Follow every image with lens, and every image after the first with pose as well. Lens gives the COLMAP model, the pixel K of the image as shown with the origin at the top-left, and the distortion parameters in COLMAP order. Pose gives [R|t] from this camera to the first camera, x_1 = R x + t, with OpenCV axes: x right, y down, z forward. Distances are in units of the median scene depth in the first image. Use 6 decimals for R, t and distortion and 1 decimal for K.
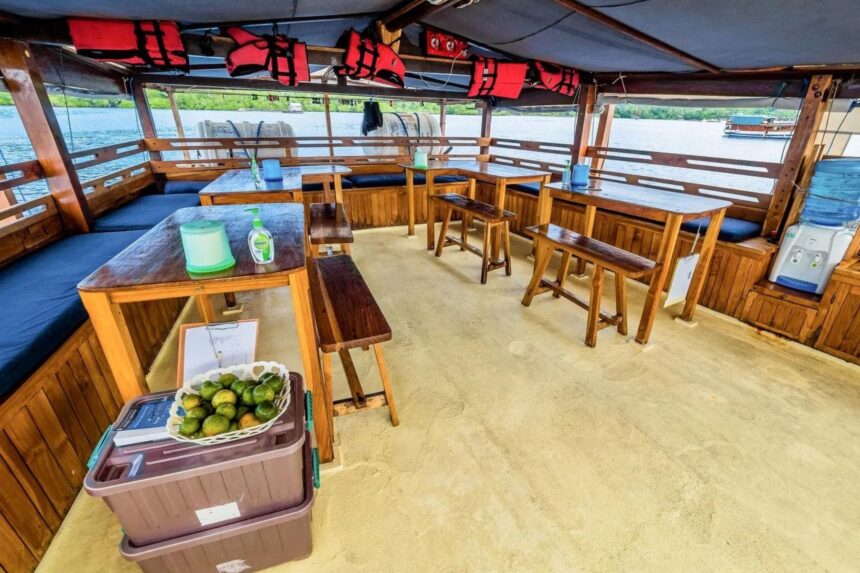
lens RADIAL K [[363.8, 0, 429.4], [0, 363.8, 286.7], [0, 0, 1]] dist [-0.002761, -0.000107]
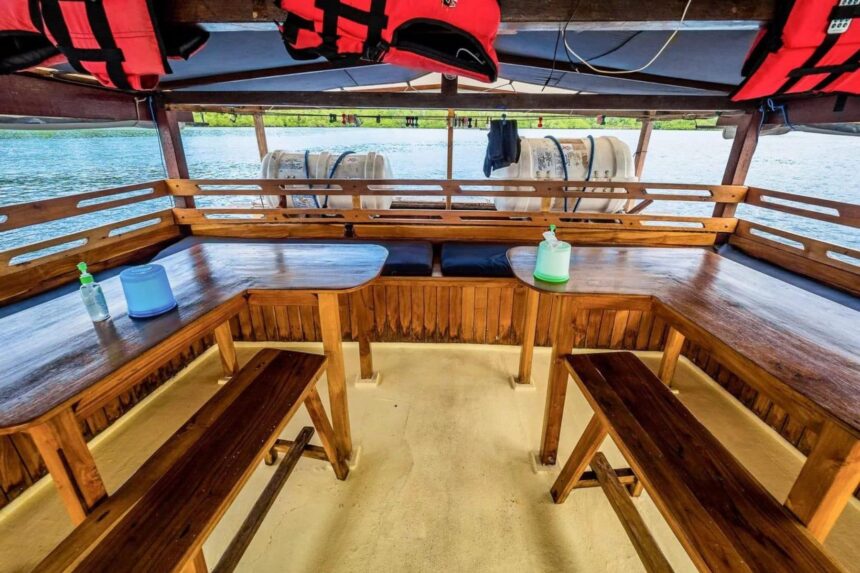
lens RADIAL K [[363.8, 0, 429.0], [0, 363.8, 285.9], [0, 0, 1]] dist [-0.002761, -0.000107]
pose [[0.887037, 0.170303, -0.429142, 0.026128], [-0.185966, 0.982541, 0.005525, -0.233141], [0.422590, 0.074905, 0.903220, 0.451297]]
